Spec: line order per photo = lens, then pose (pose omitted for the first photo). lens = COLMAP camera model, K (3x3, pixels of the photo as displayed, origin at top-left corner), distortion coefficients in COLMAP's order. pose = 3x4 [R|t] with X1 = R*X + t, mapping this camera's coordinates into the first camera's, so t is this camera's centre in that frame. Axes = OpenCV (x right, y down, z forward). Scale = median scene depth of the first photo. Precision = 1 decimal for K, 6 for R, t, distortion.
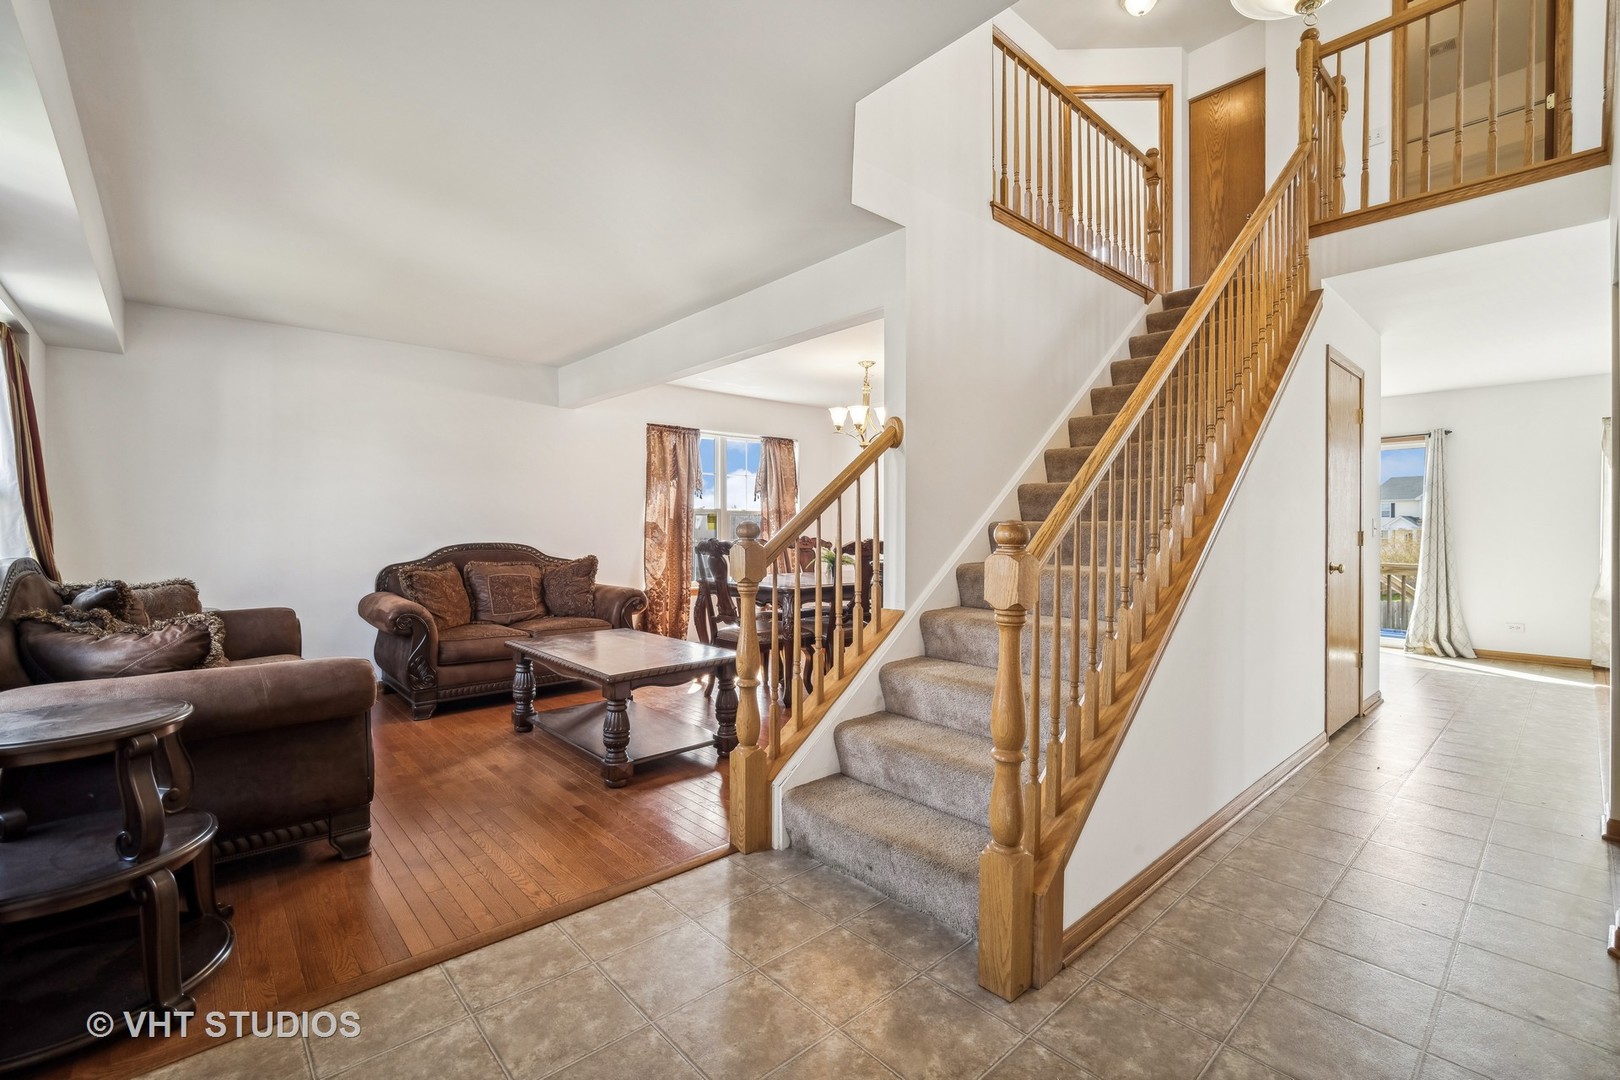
lens RADIAL K [[717.0, 0, 814.4], [0, 717.0, 533.3], [0, 0, 1]] dist [-0.000125, 0.000088]
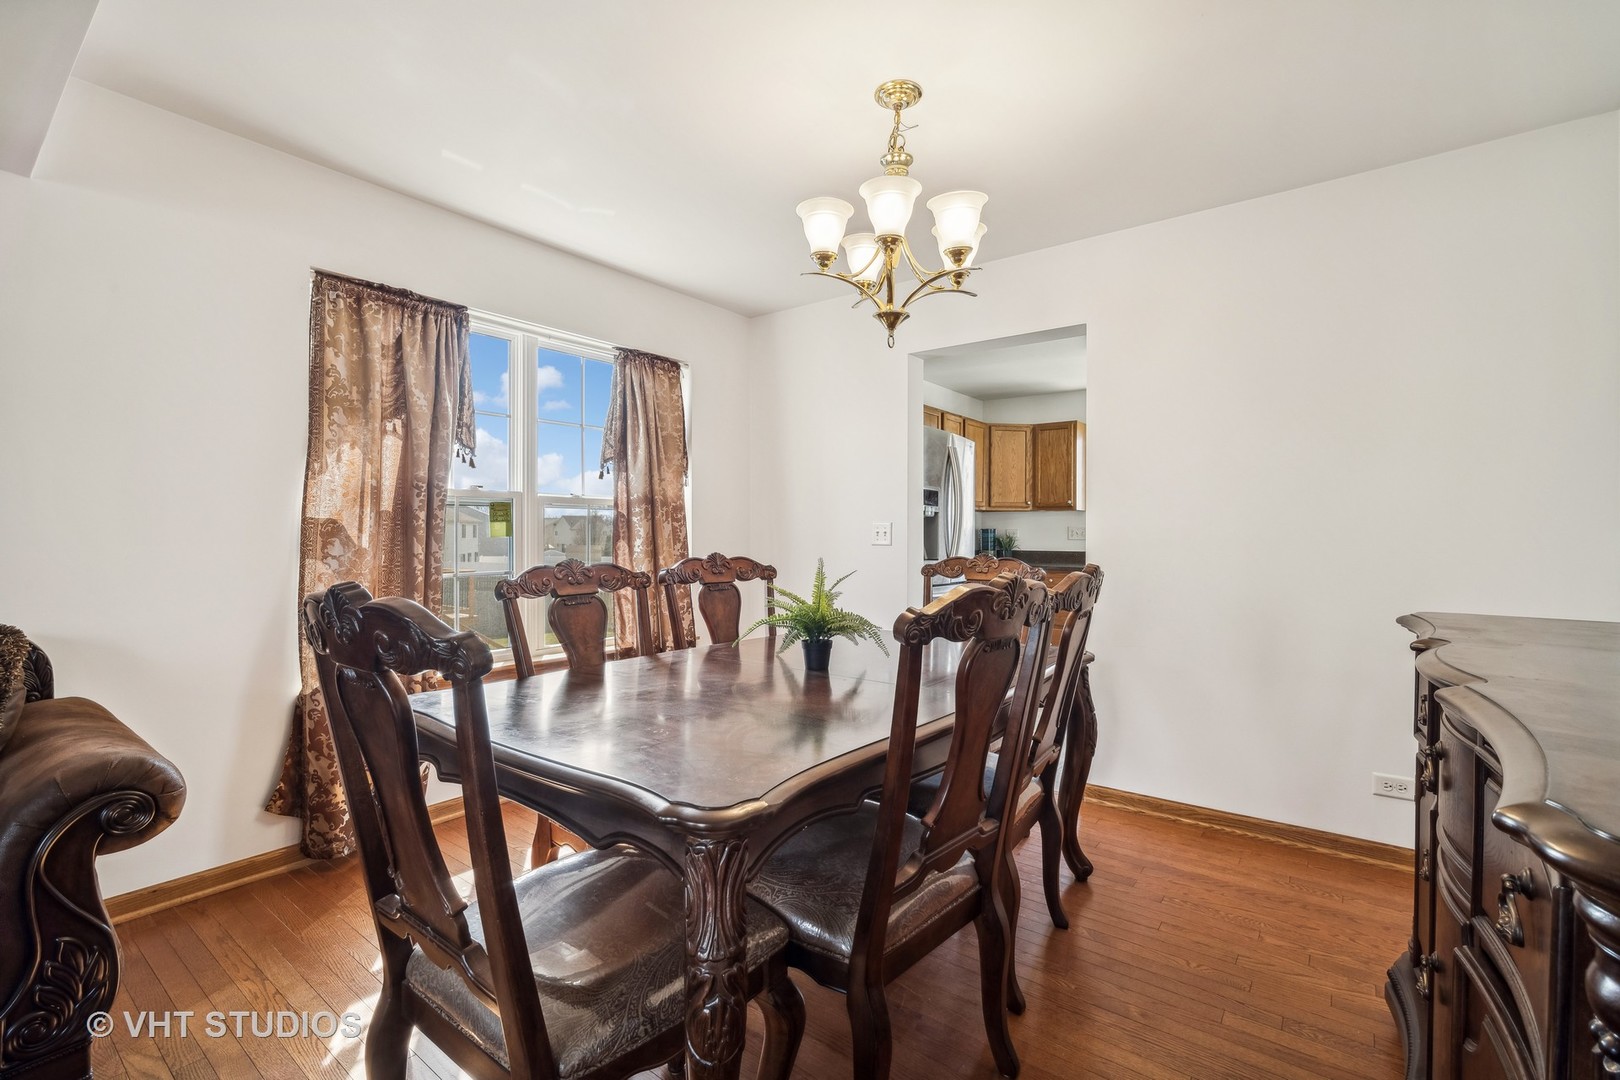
lens RADIAL K [[714.6, 0, 810.0], [0, 714.6, 540.0], [0, 0, 1]] dist [-0.002832, -0.000128]
pose [[0.984185, 0.000159, 0.177145, -0.040391], [-0.000387, 0.999999, 0.001256, -0.005445], [-0.177145, -0.001305, 0.984184, 0.686575]]
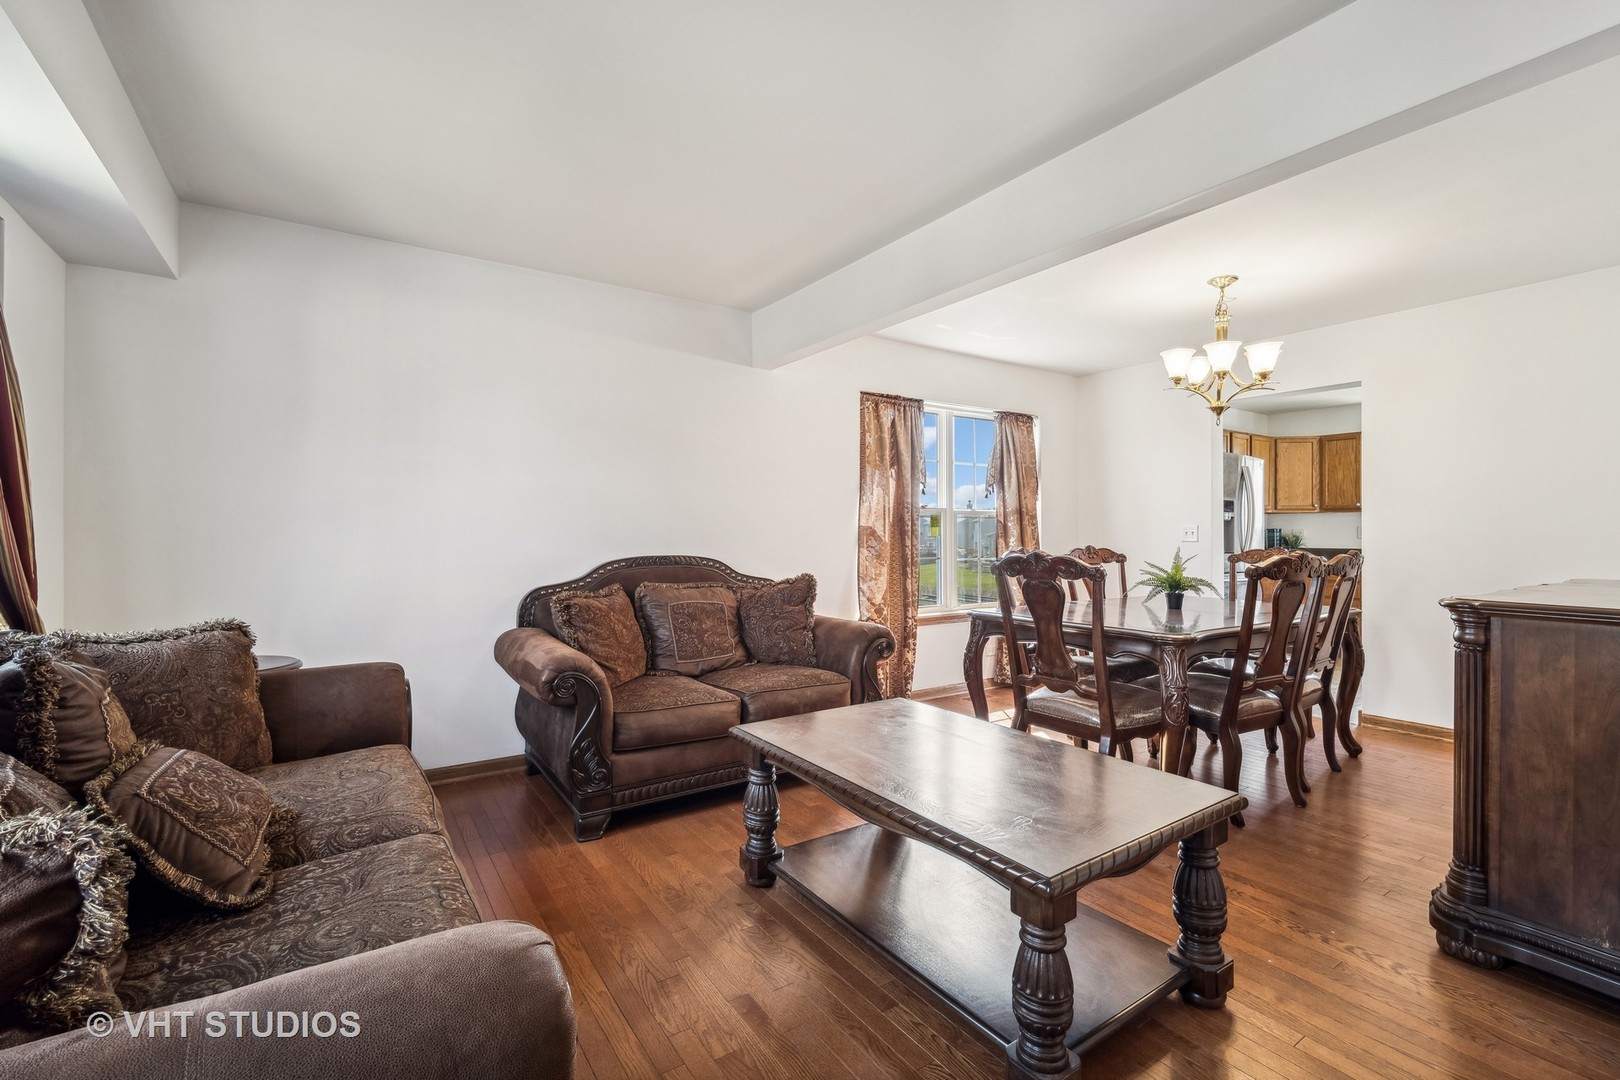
lens RADIAL K [[717.0, 0, 814.4], [0, 717.0, 533.3], [0, 0, 1]] dist [-0.000125, 0.000088]
pose [[0.990388, -0.001381, -0.138311, -0.217318], [0.000260, 0.999967, -0.008122, -0.003025], [0.138318, 0.008008, 0.990356, 0.329697]]
